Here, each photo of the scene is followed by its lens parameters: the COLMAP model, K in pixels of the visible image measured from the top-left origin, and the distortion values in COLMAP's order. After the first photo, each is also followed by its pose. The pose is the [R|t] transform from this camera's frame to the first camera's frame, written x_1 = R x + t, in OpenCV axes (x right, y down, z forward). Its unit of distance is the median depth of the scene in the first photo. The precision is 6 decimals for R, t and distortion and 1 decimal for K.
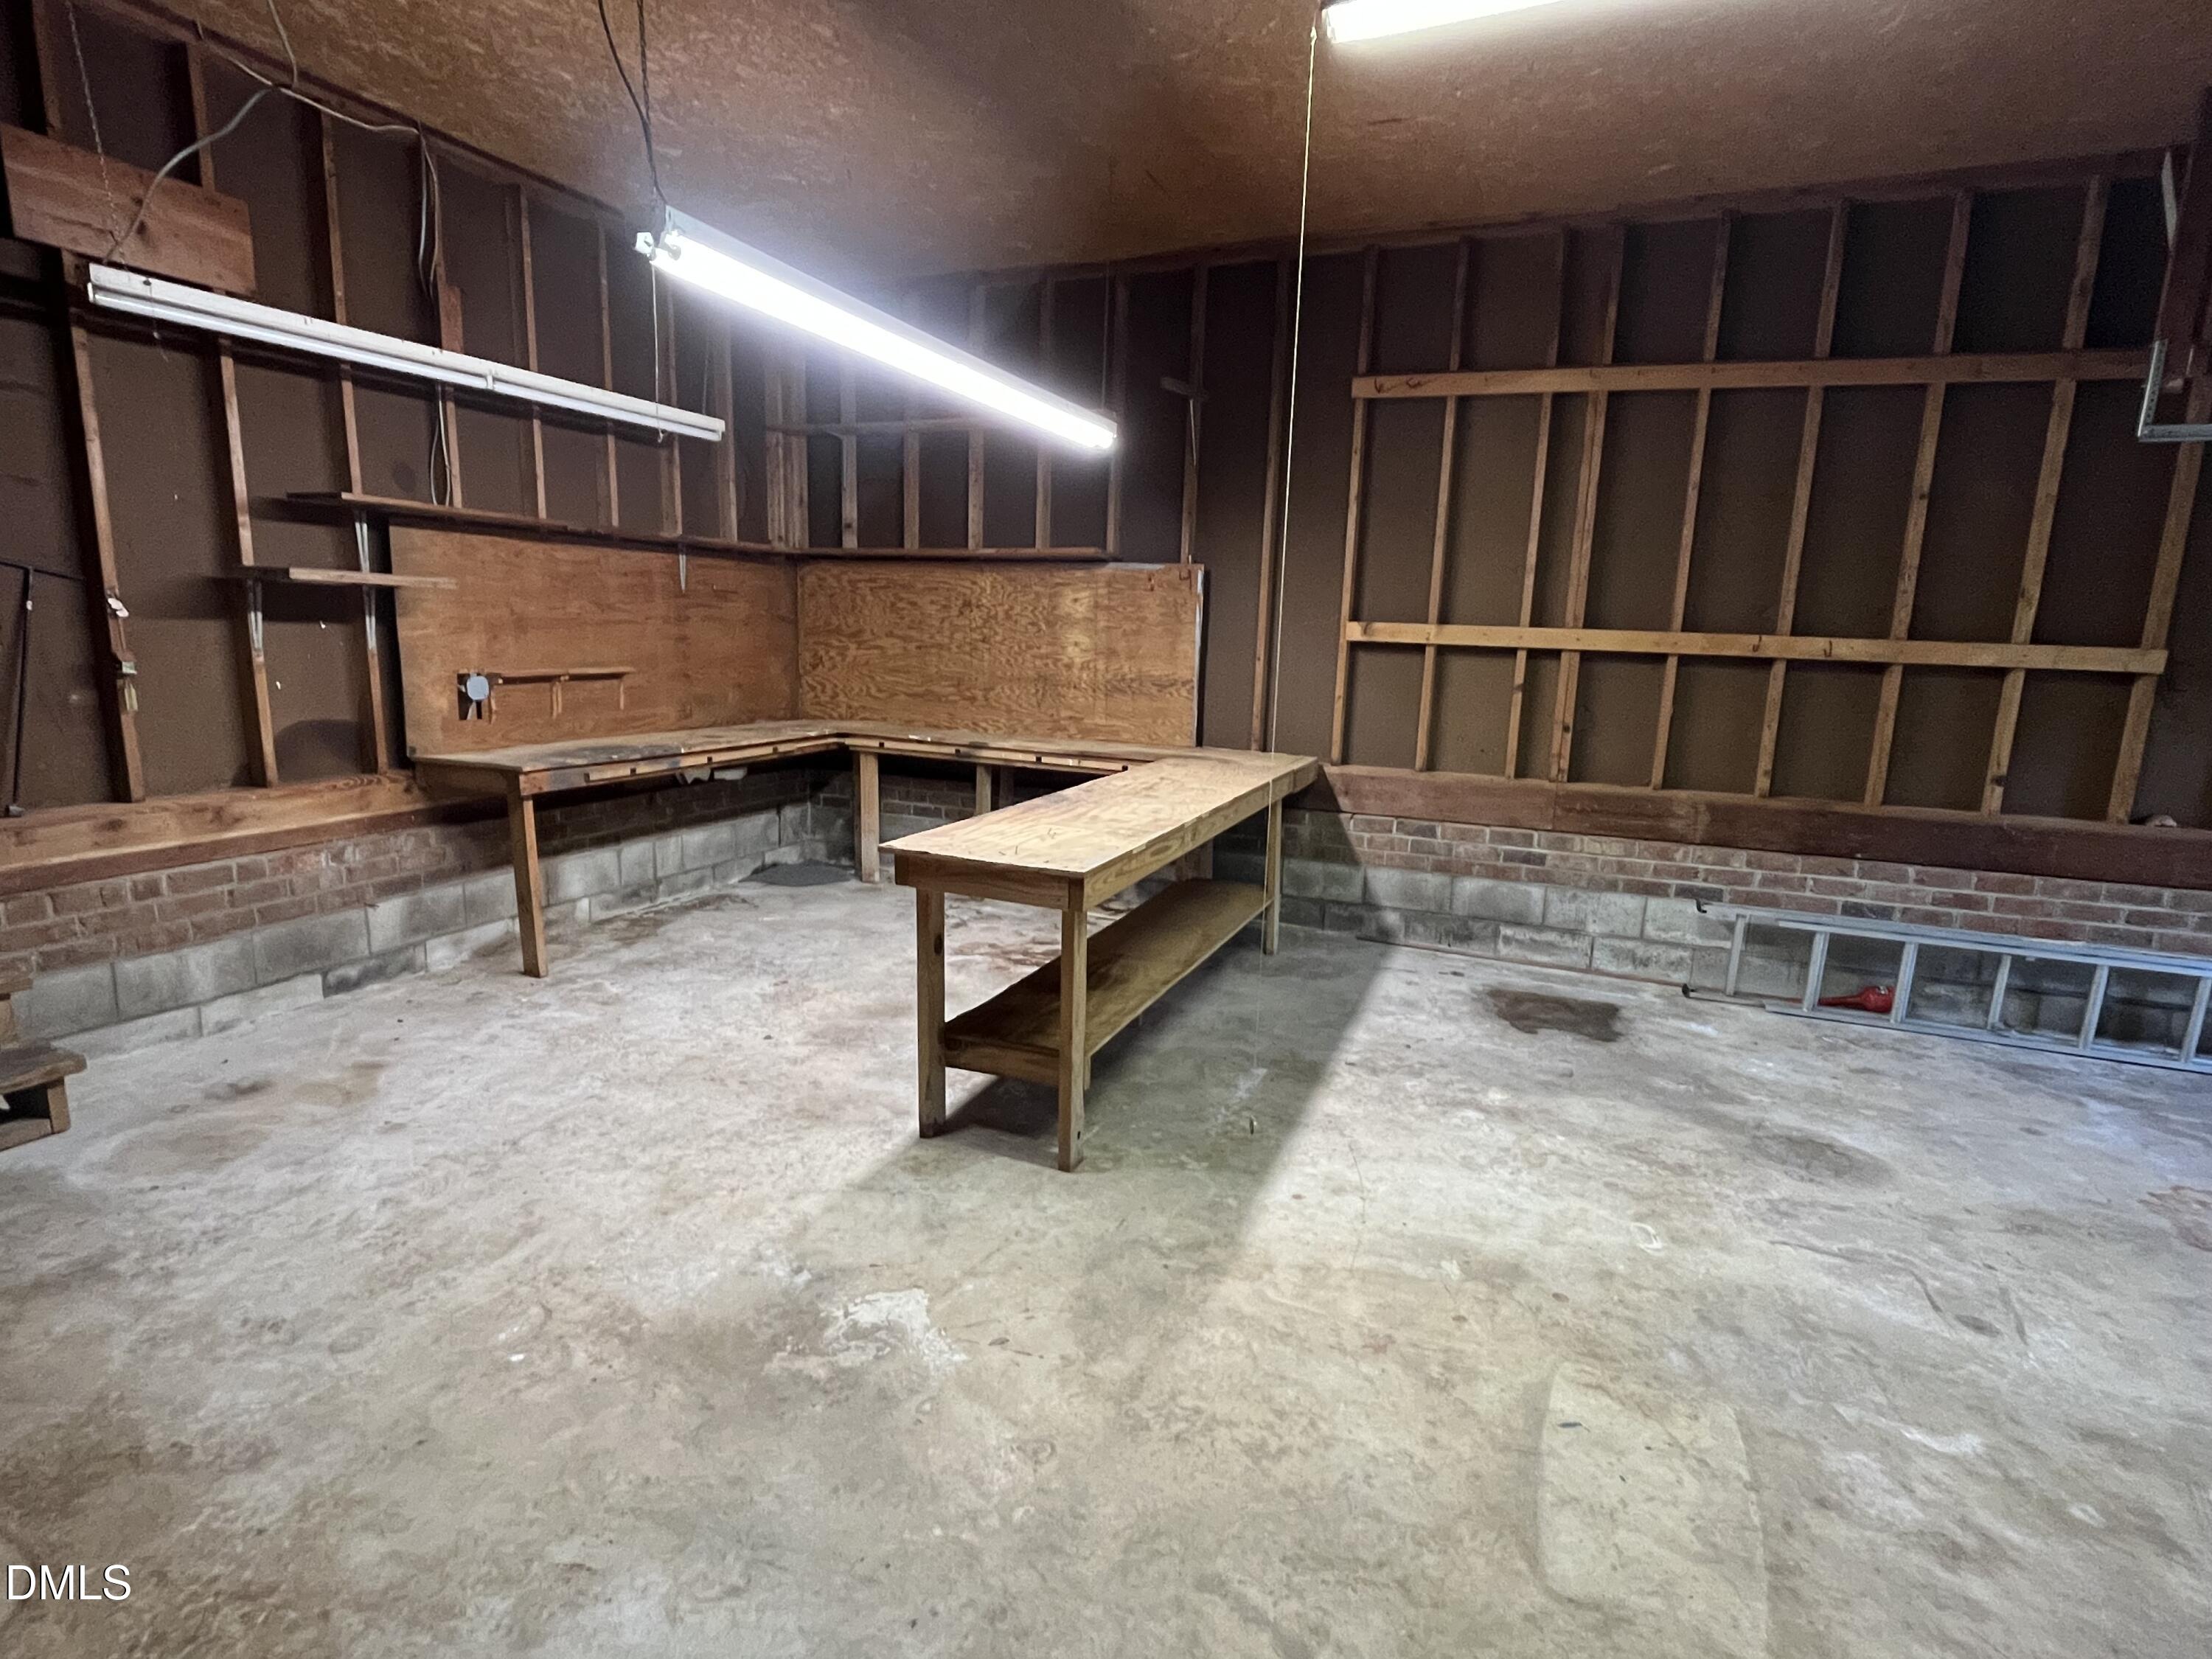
lens RADIAL K [[1114.4, 0, 1091.7], [0, 1114.4, 834.8], [0, 0, 1]] dist [-0.003537, -0.000522]
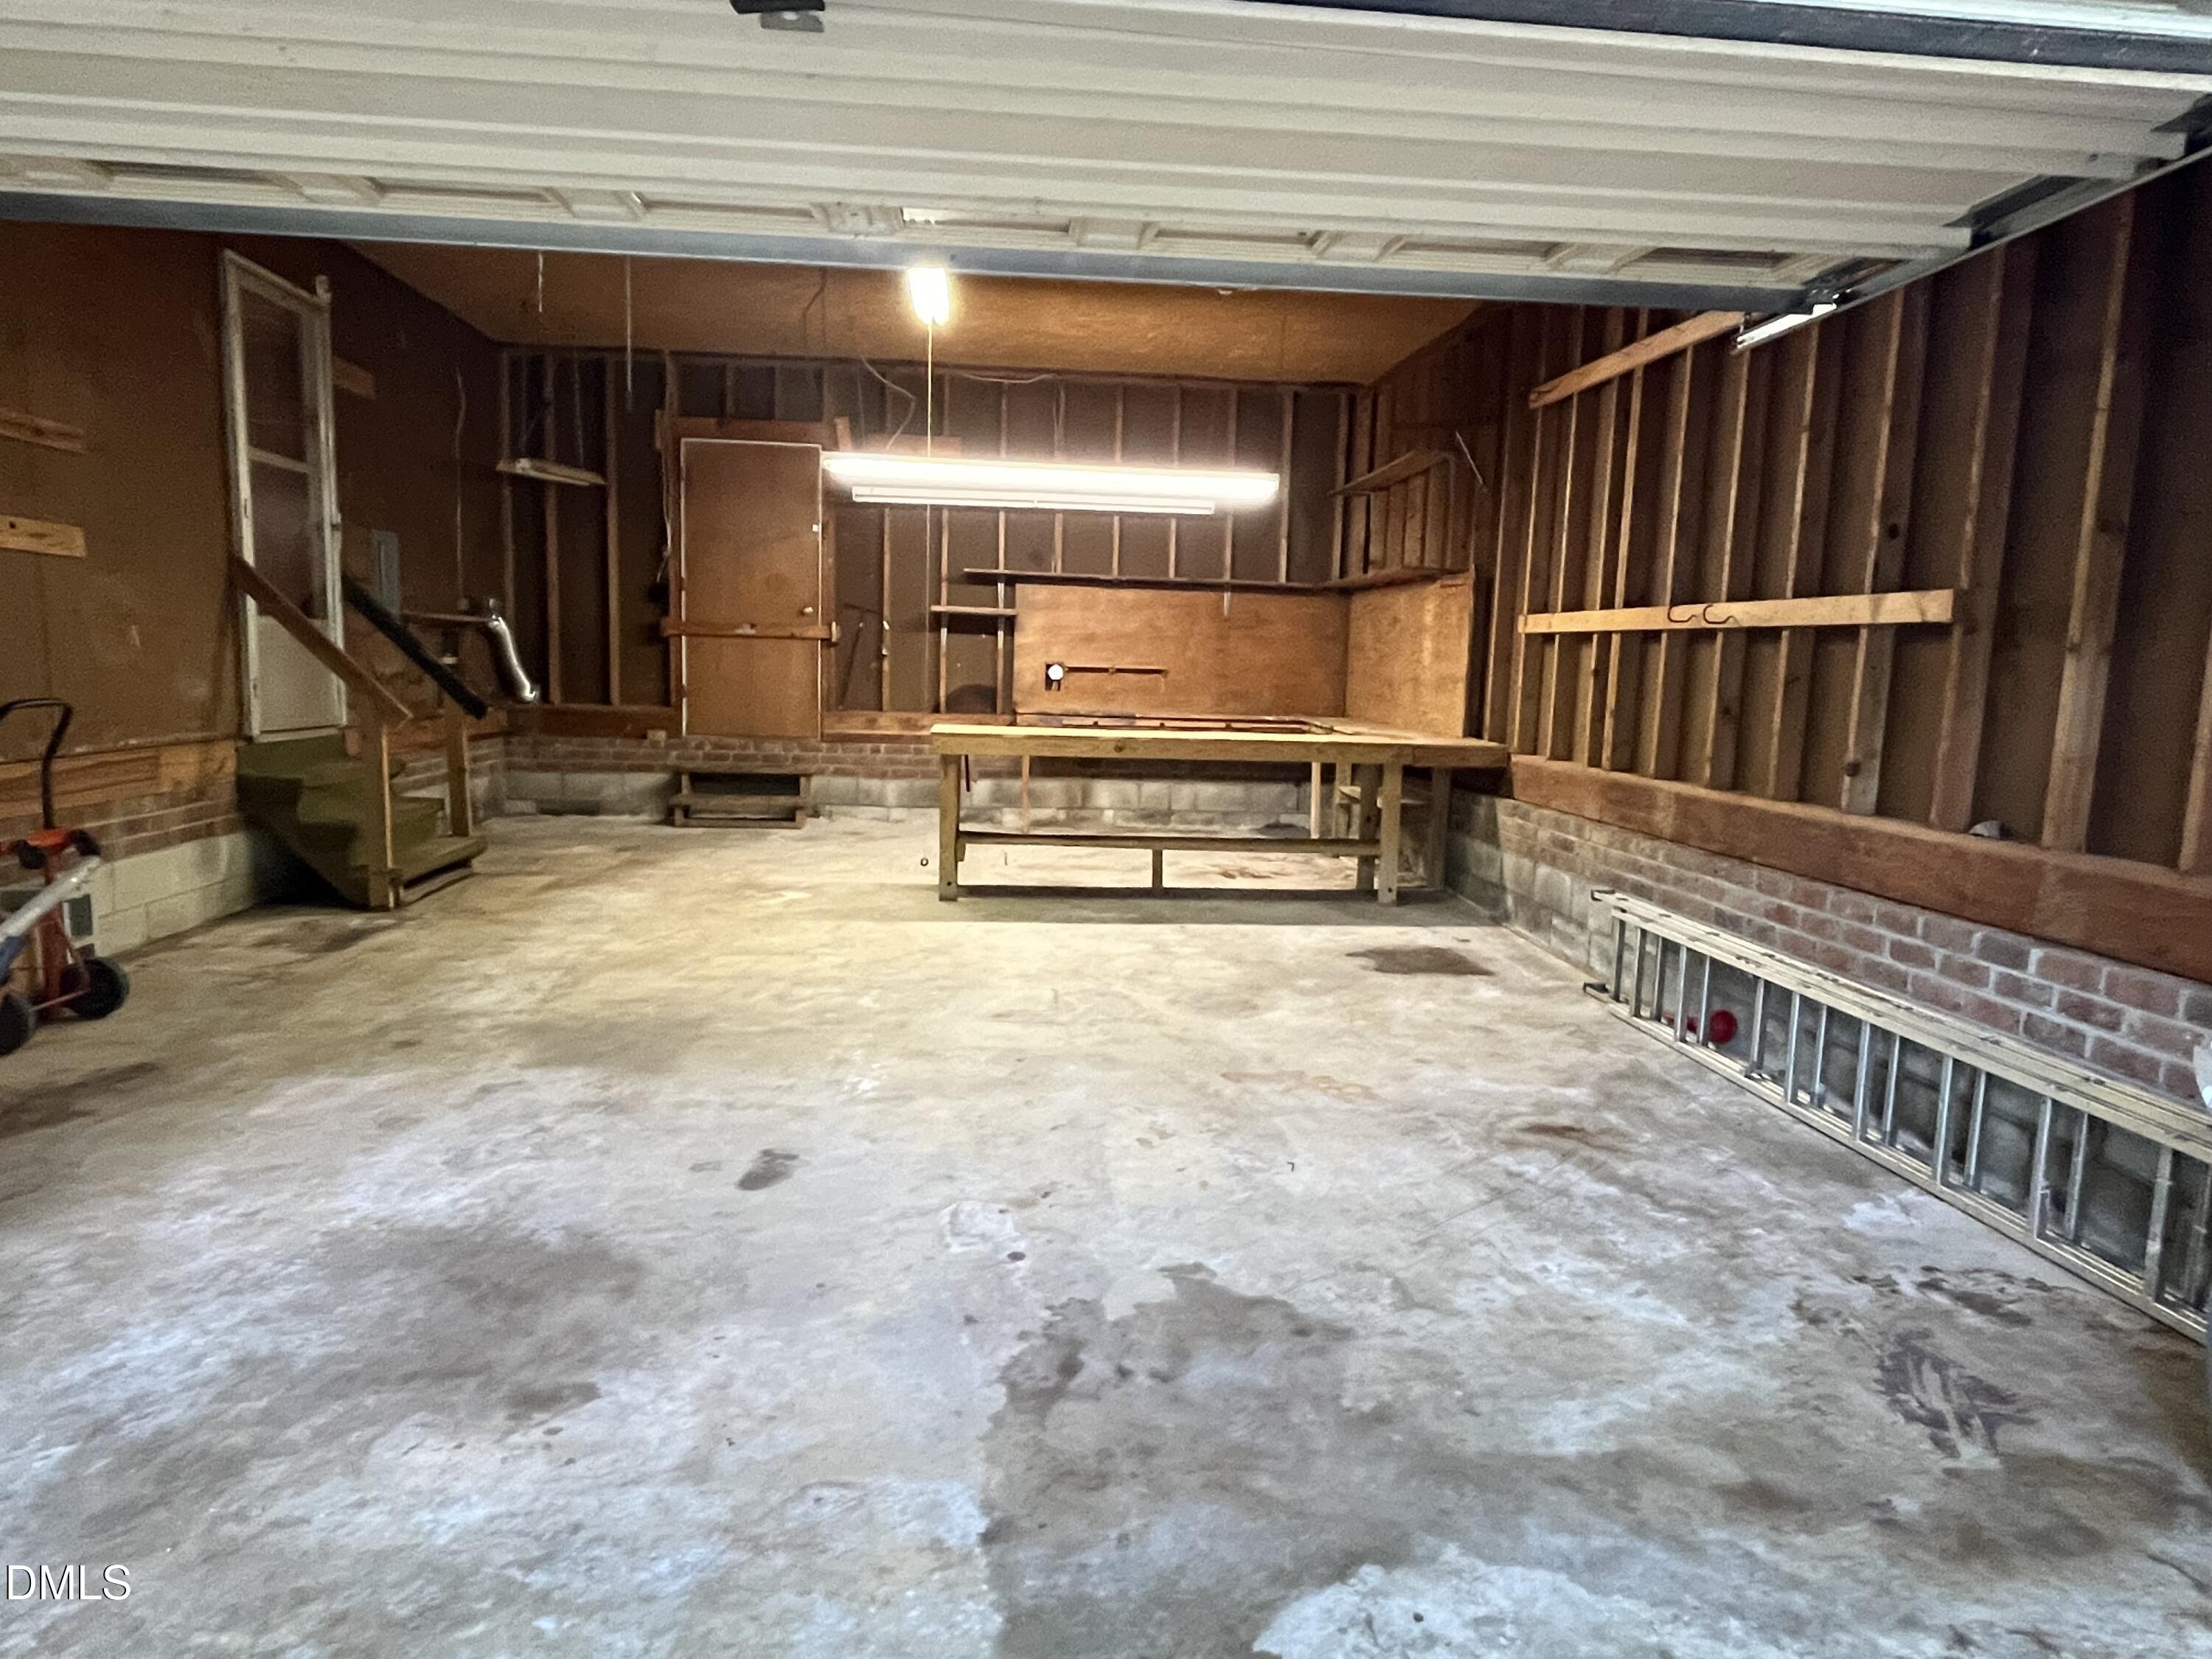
lens RADIAL K [[1335.8, 0, 1107.2], [0, 1335.8, 833.3], [0, 0, 1]] dist [0.001050, 0.001286]
pose [[0.474140, 0.097810, -0.875000, 1.406104], [-0.179272, 0.983716, 0.012820, 0.077809], [0.862005, 0.150784, 0.483954, 0.100480]]
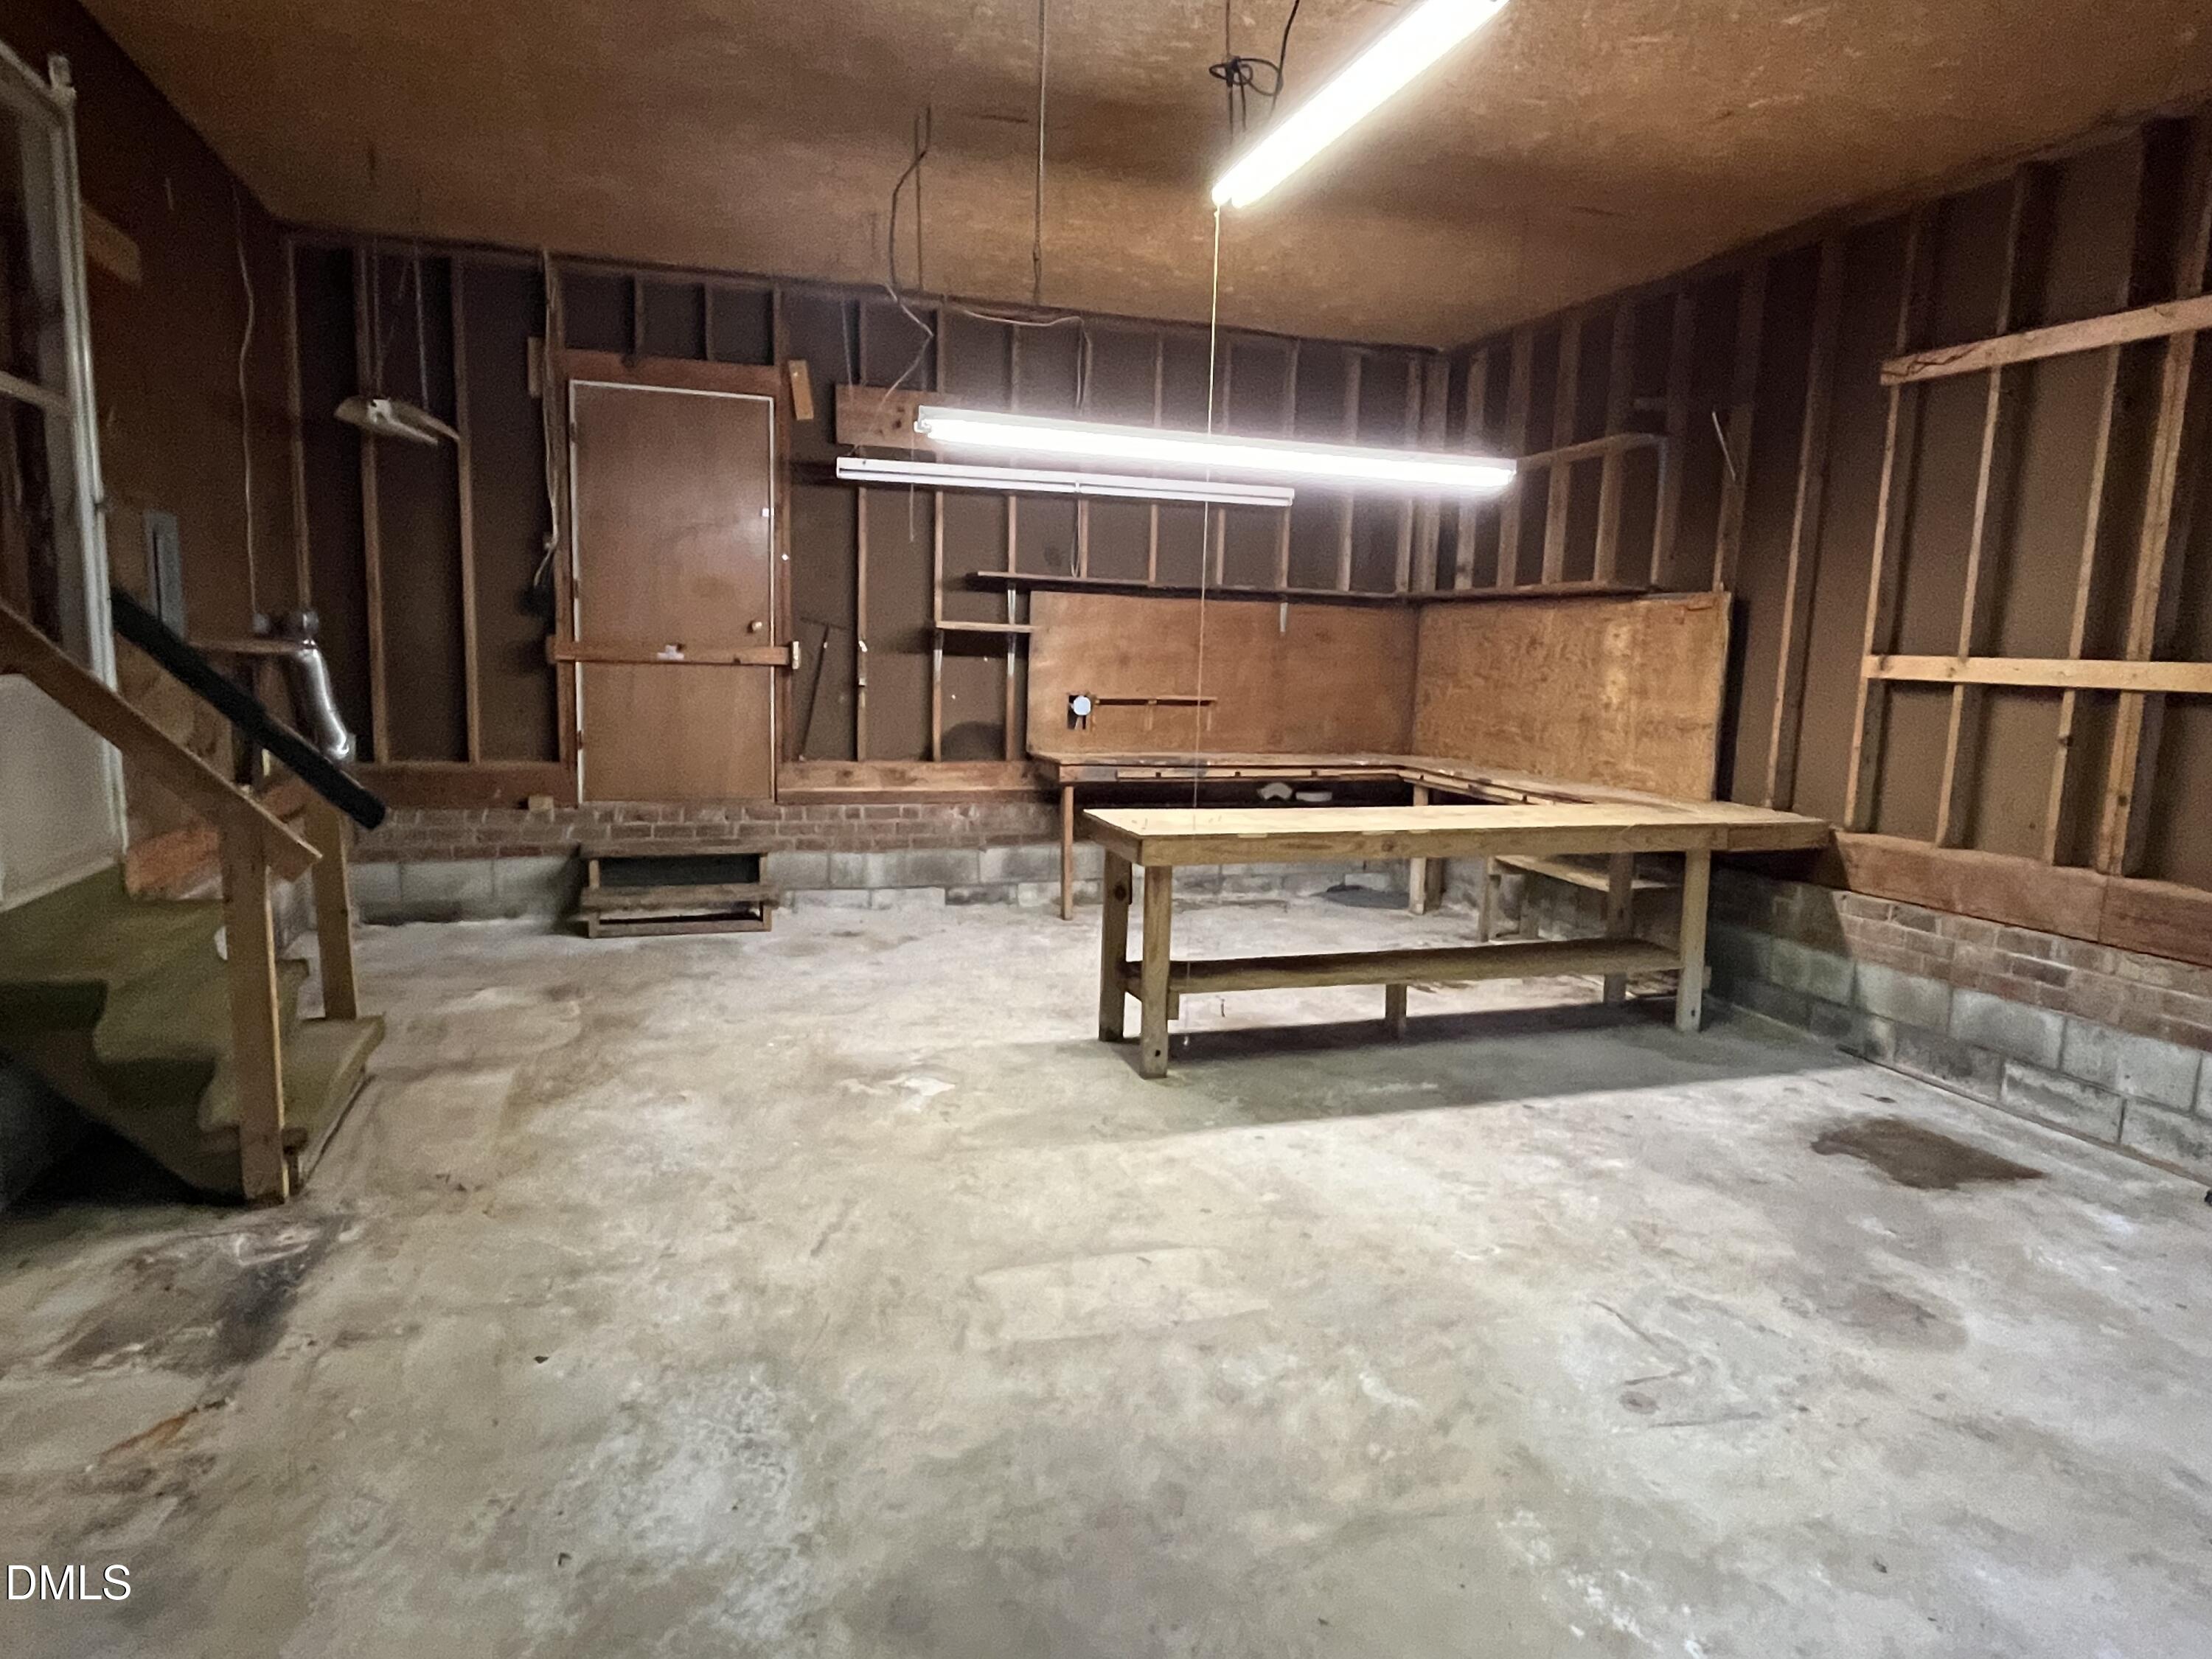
lens RADIAL K [[1335.8, 0, 1101.7], [0, 1335.8, 839.5], [0, 0, 1]] dist [0.001050, 0.001286]
pose [[0.664325, 0.095914, -0.741265, 0.715823], [-0.147546, 0.989046, -0.004256, 0.033261], [0.732737, 0.112198, 0.671199, -0.055361]]
